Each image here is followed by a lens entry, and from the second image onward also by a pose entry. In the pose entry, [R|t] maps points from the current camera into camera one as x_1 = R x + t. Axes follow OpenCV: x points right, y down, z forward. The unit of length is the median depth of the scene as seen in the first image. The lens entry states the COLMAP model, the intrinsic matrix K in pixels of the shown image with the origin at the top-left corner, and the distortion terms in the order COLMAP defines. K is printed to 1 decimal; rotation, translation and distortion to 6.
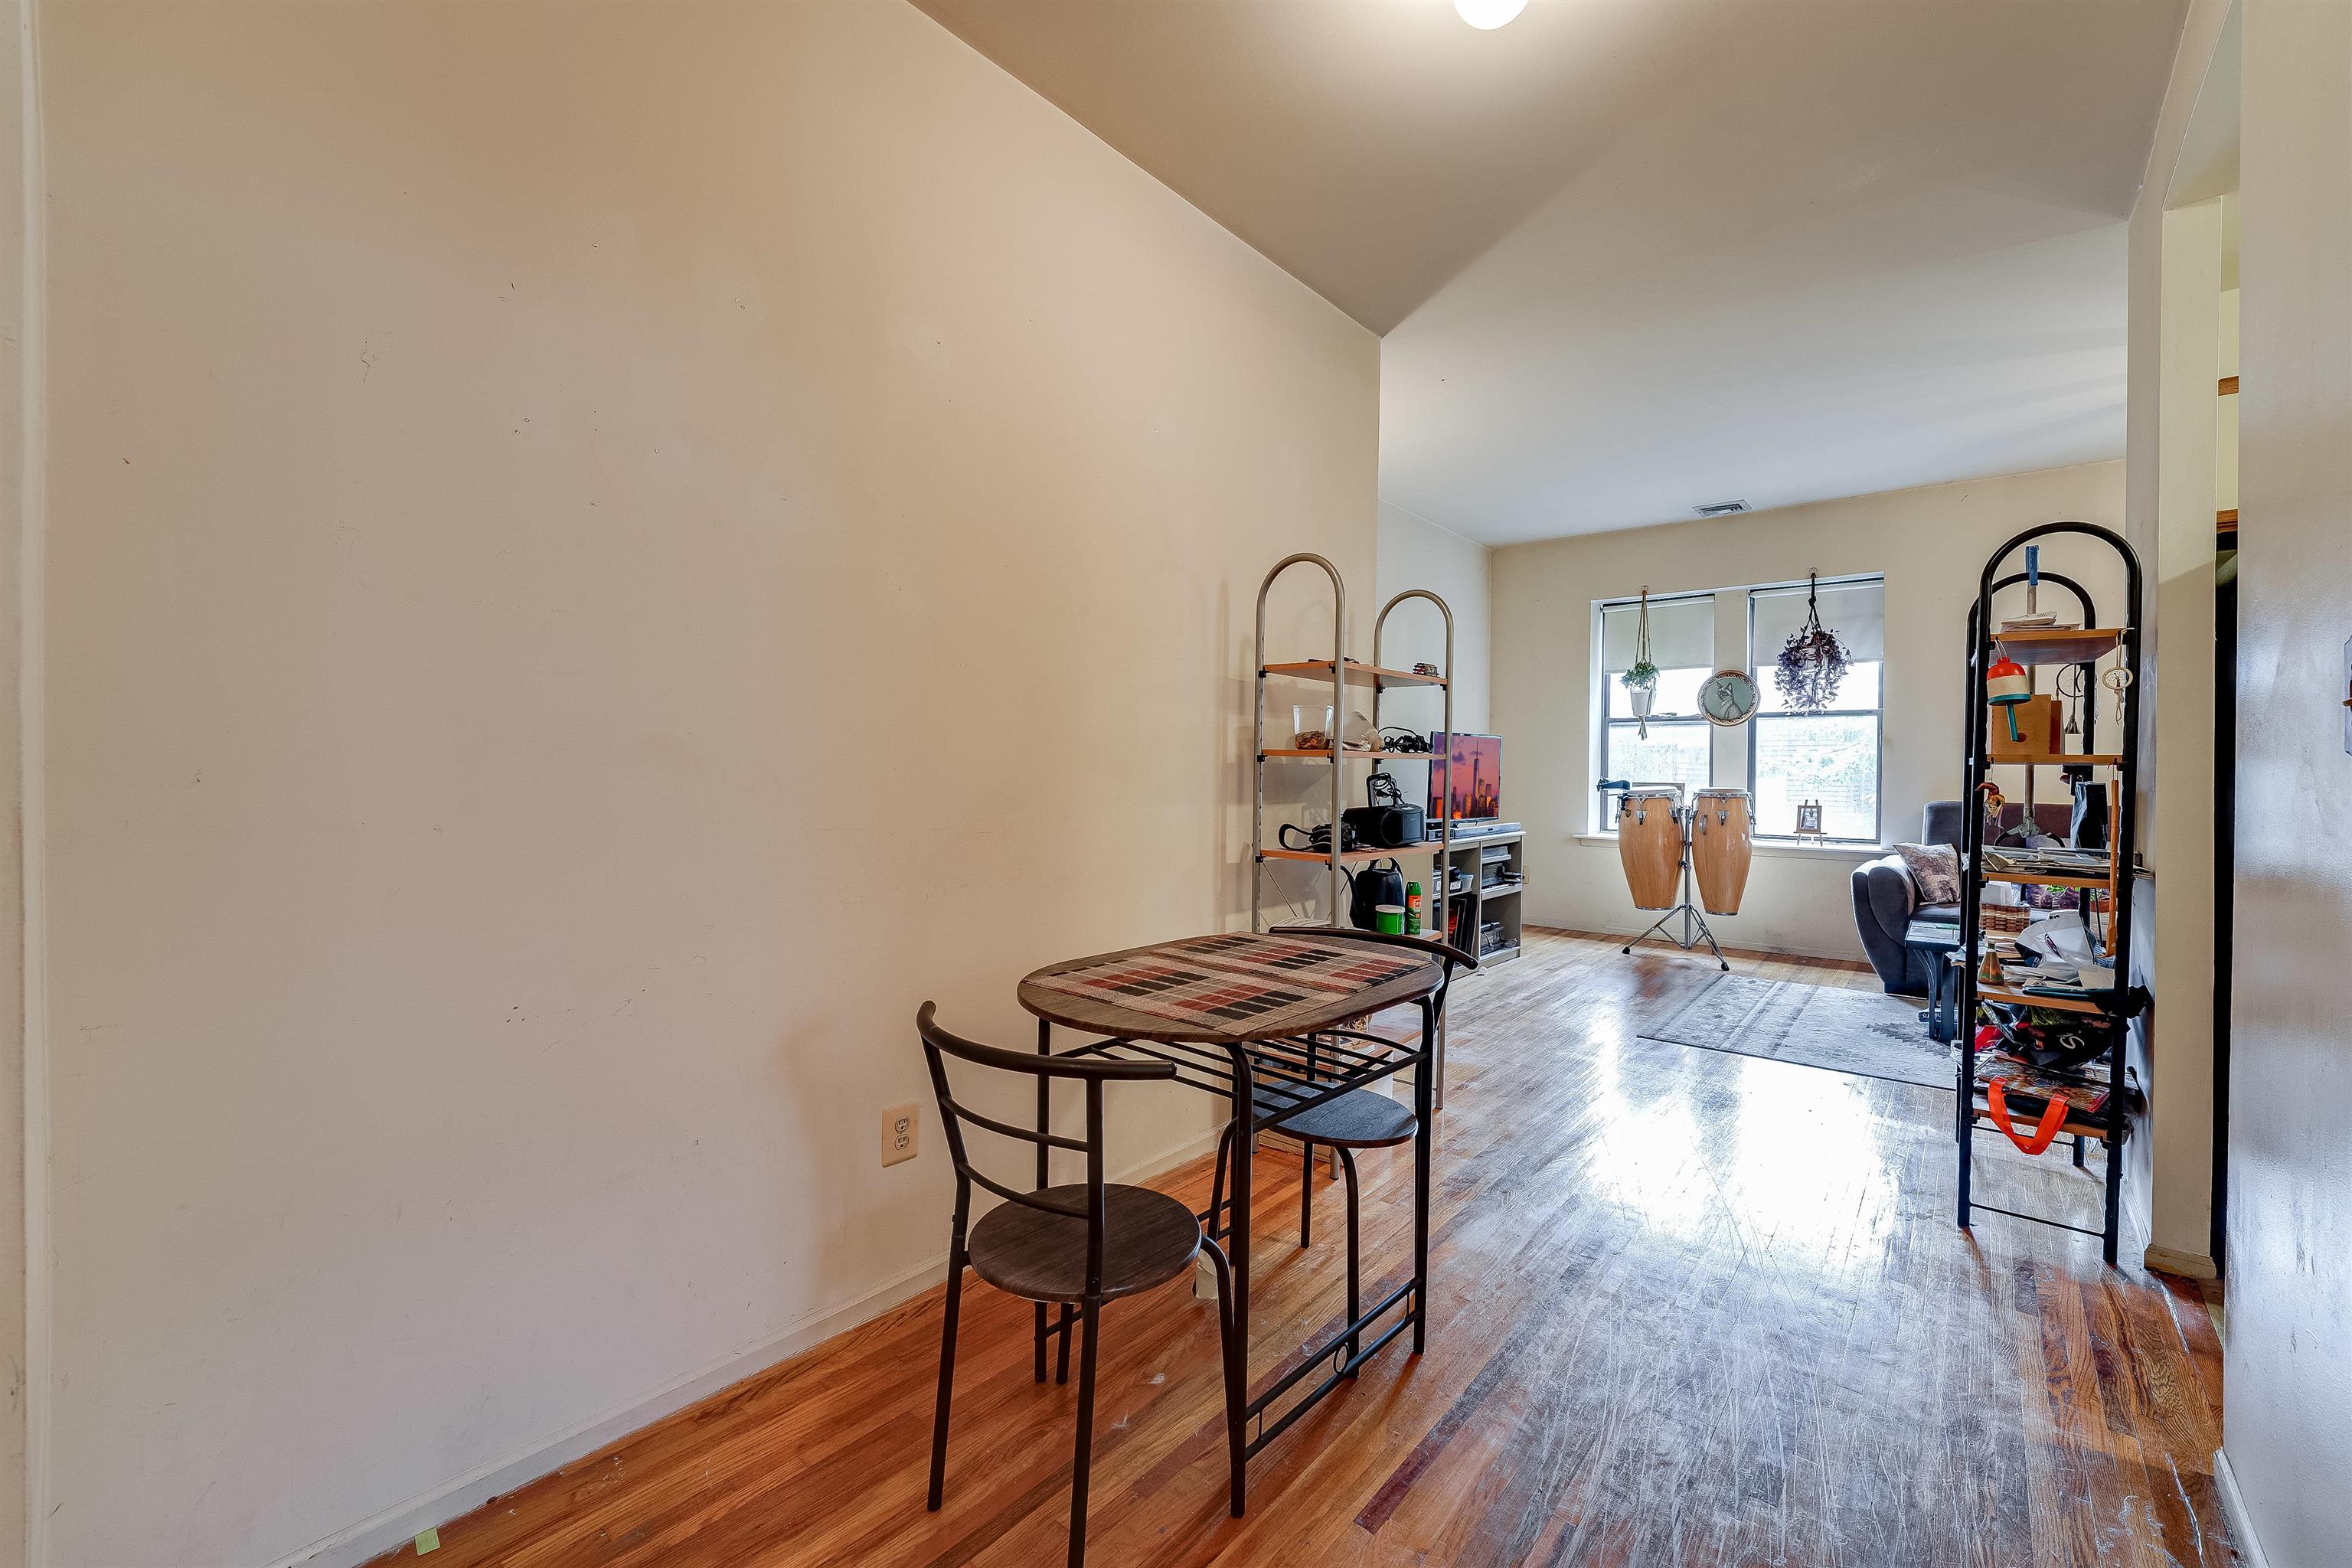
lens RADIAL K [[961.8, 0, 1178.9], [0, 961.8, 794.5], [0, 0, 1]] dist [-0.005307, 0.000100]
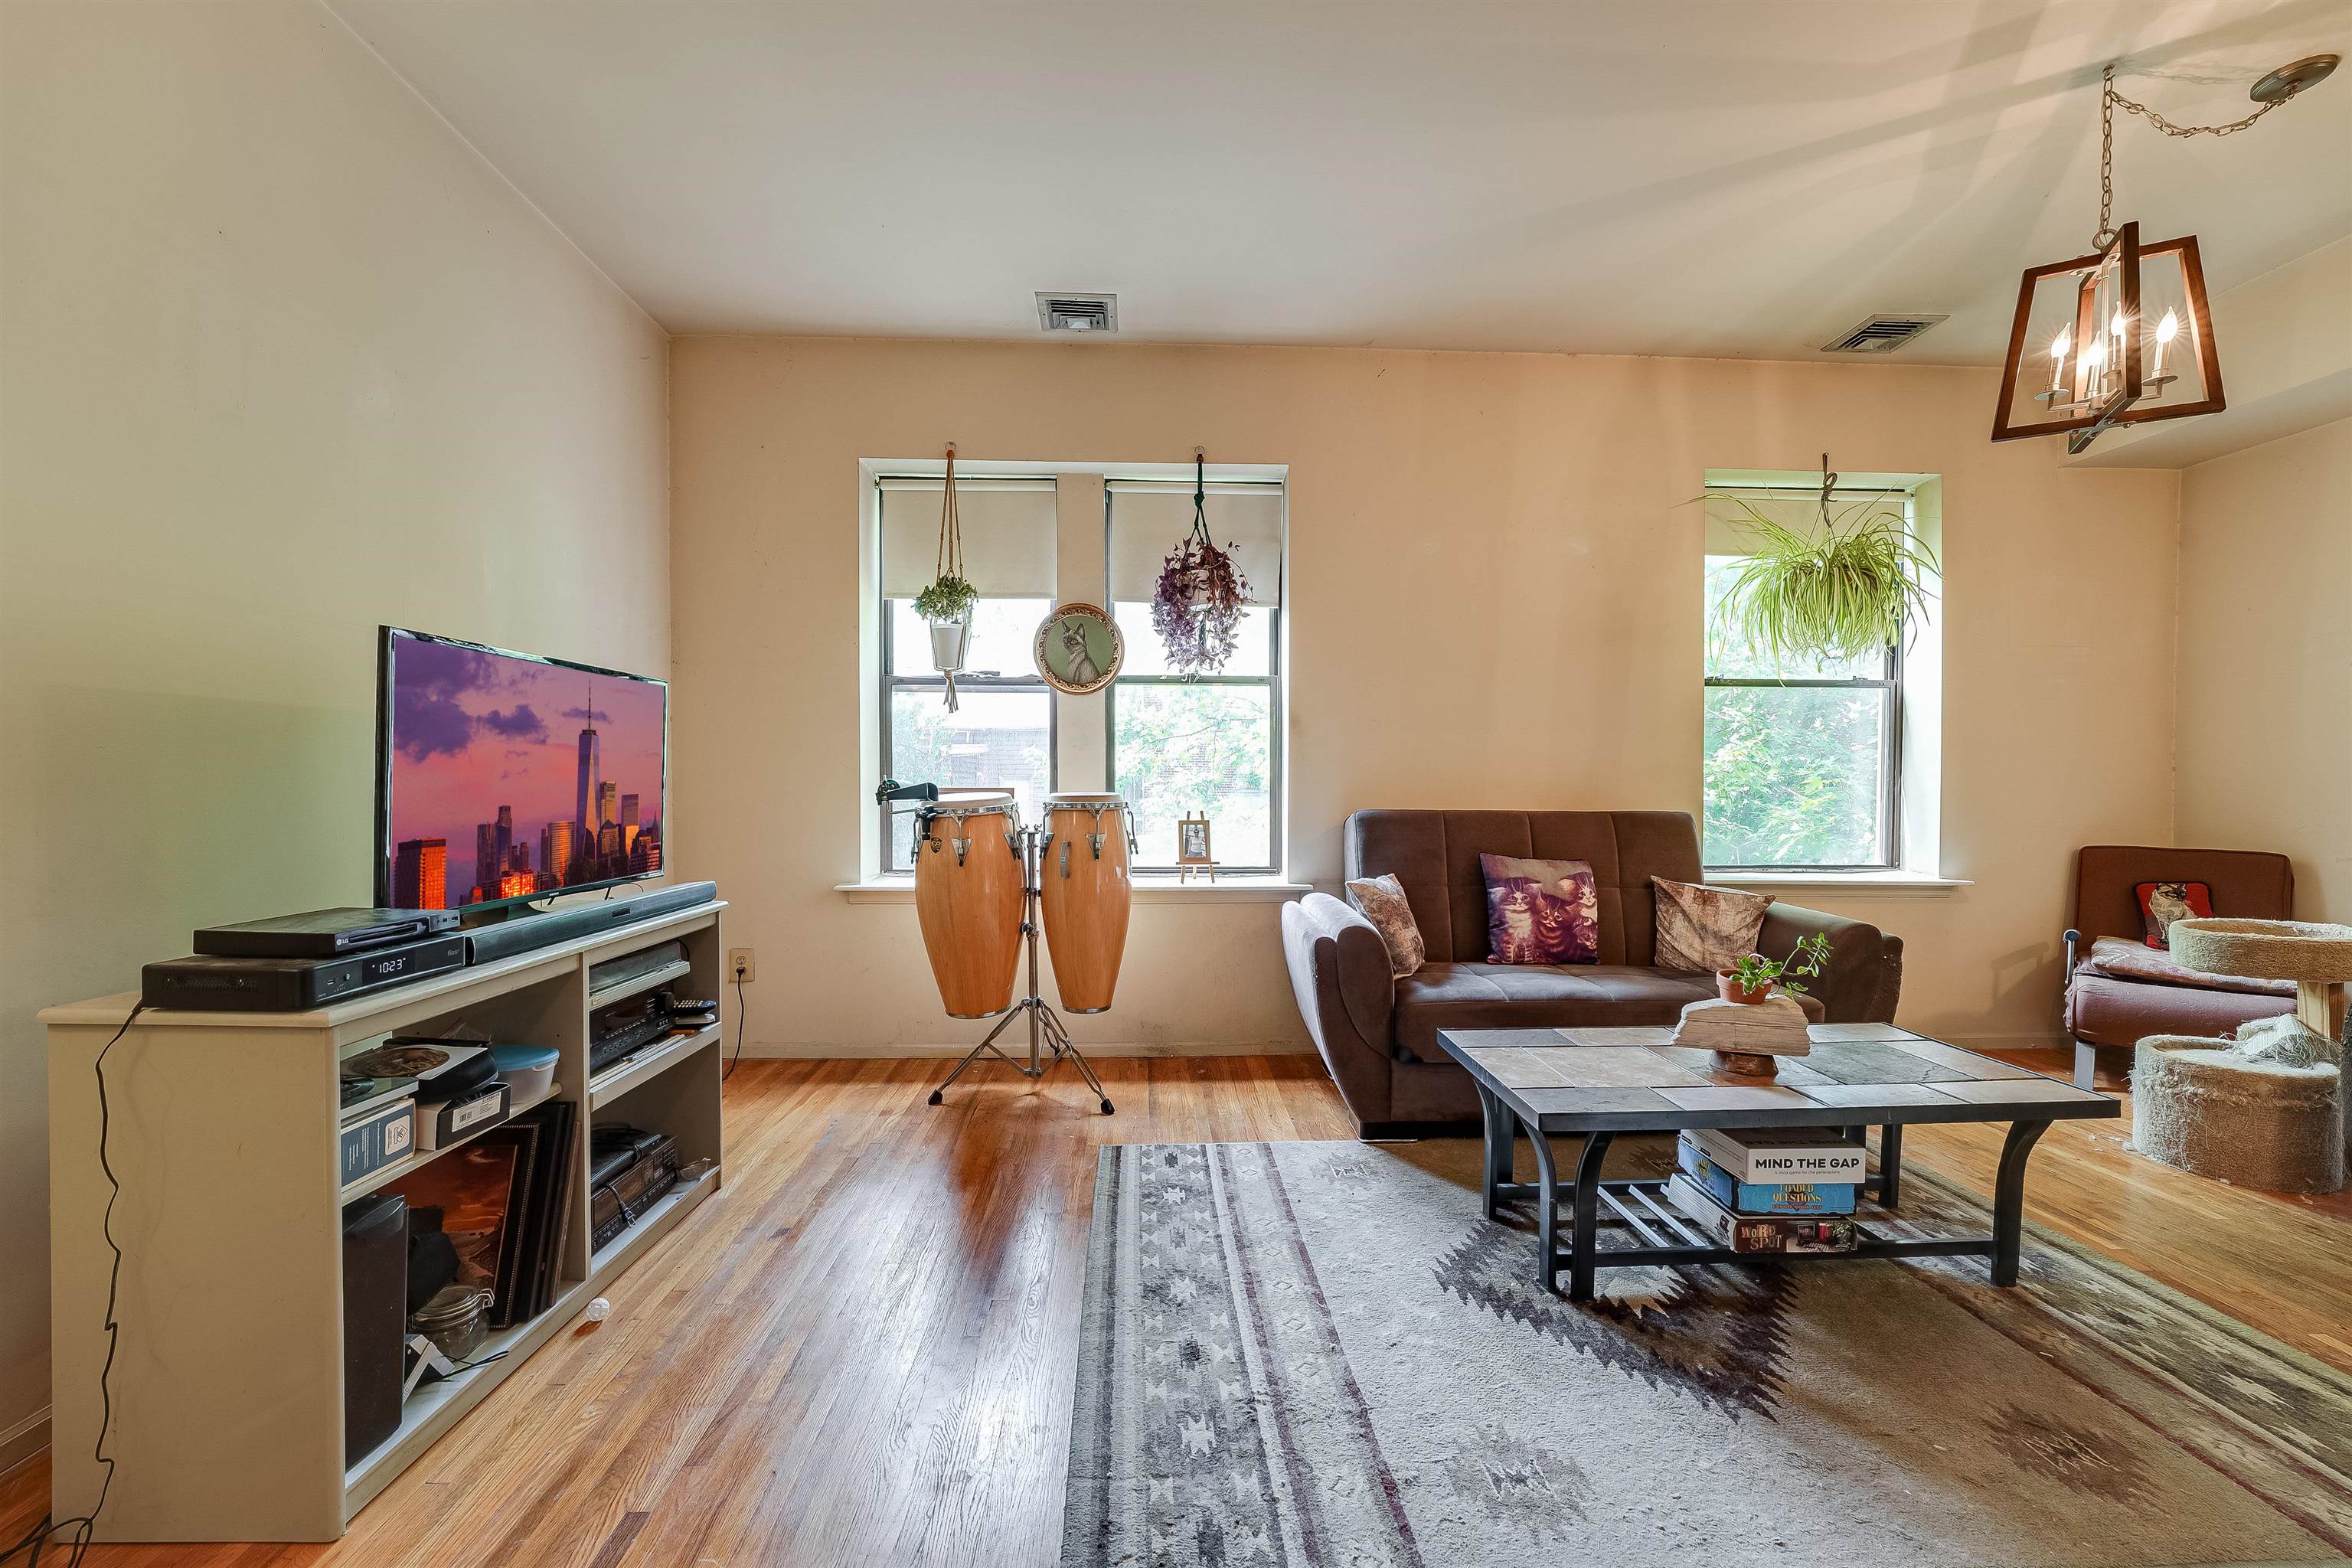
lens RADIAL K [[961.8, 0, 1178.9], [0, 961.8, 794.5], [0, 0, 1]] dist [-0.005307, 0.000100]
pose [[0.744724, -0.014360, 0.667218, 0.216249], [0.019505, 0.999810, -0.000252, -0.005750], [-0.667088, 0.013201, 0.744862, 0.520323]]
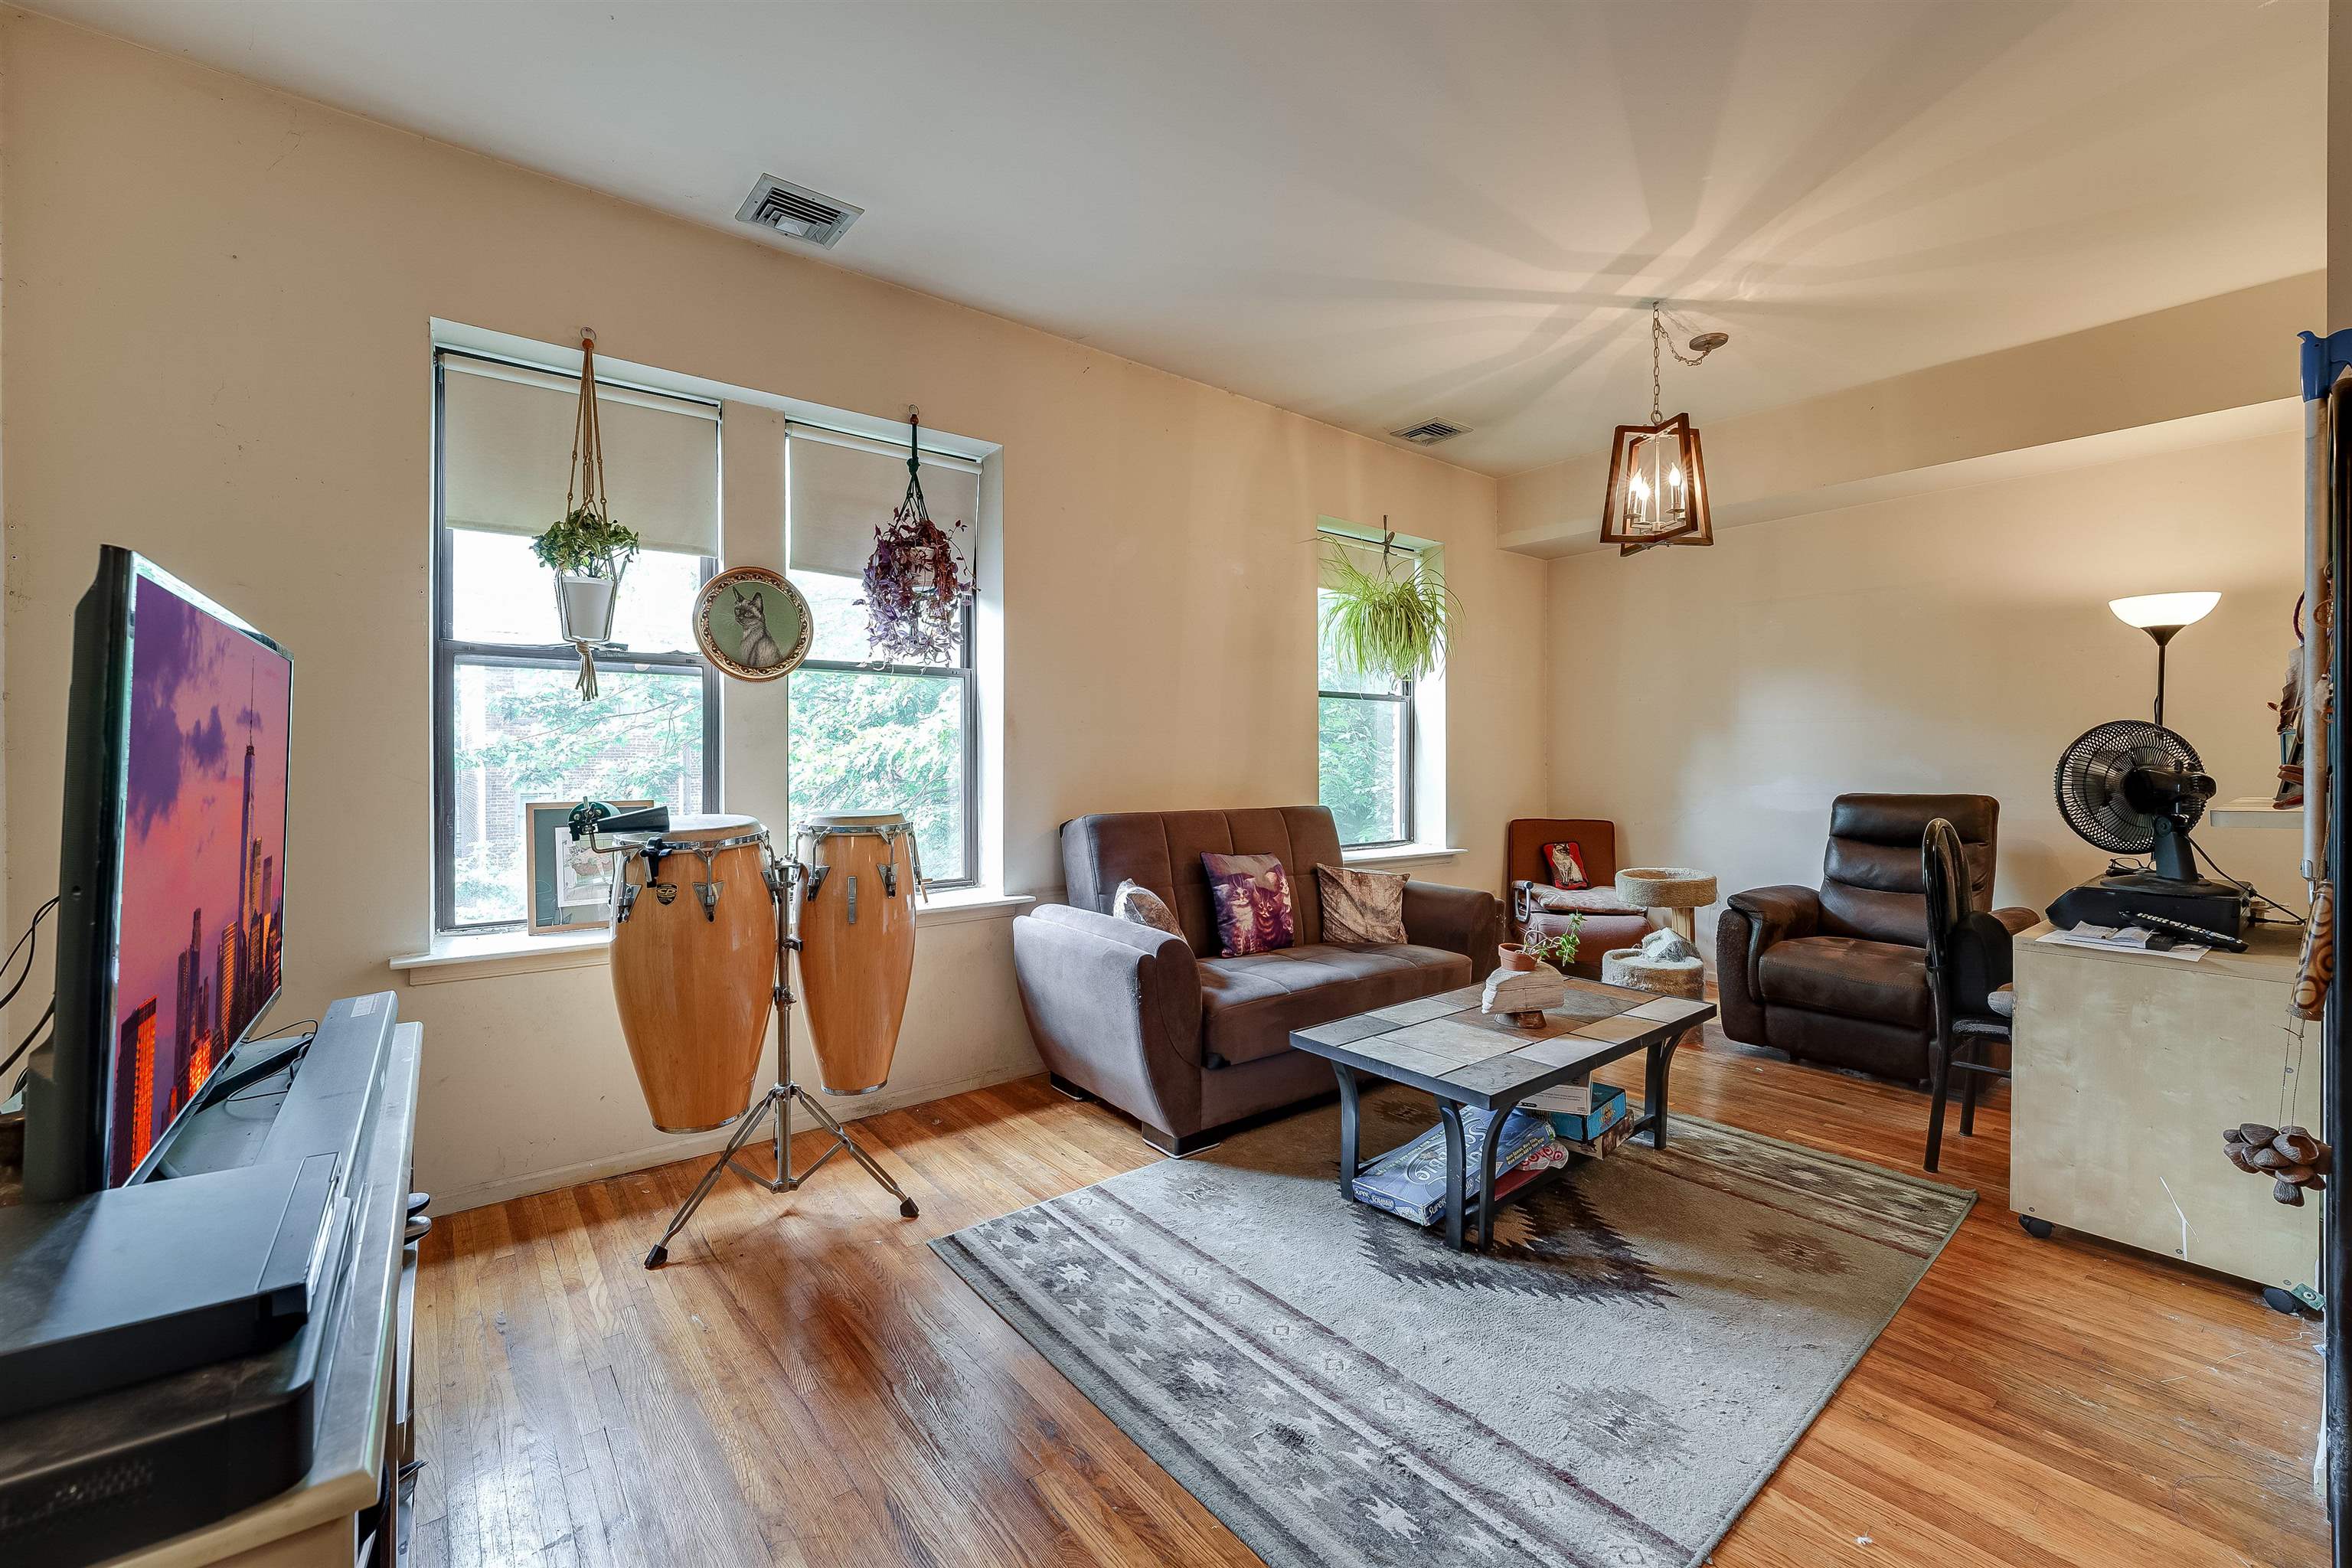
lens RADIAL K [[967.1, 0, 1177.4], [0, 967.1, 753.0], [0, 0, 1]] dist [-0.008748, -0.000467]
pose [[0.200702, -0.003598, 0.979646, 0.137860], [0.026269, 0.999653, -0.001710, -0.029008], [-0.979300, 0.026078, 0.200727, 0.719241]]
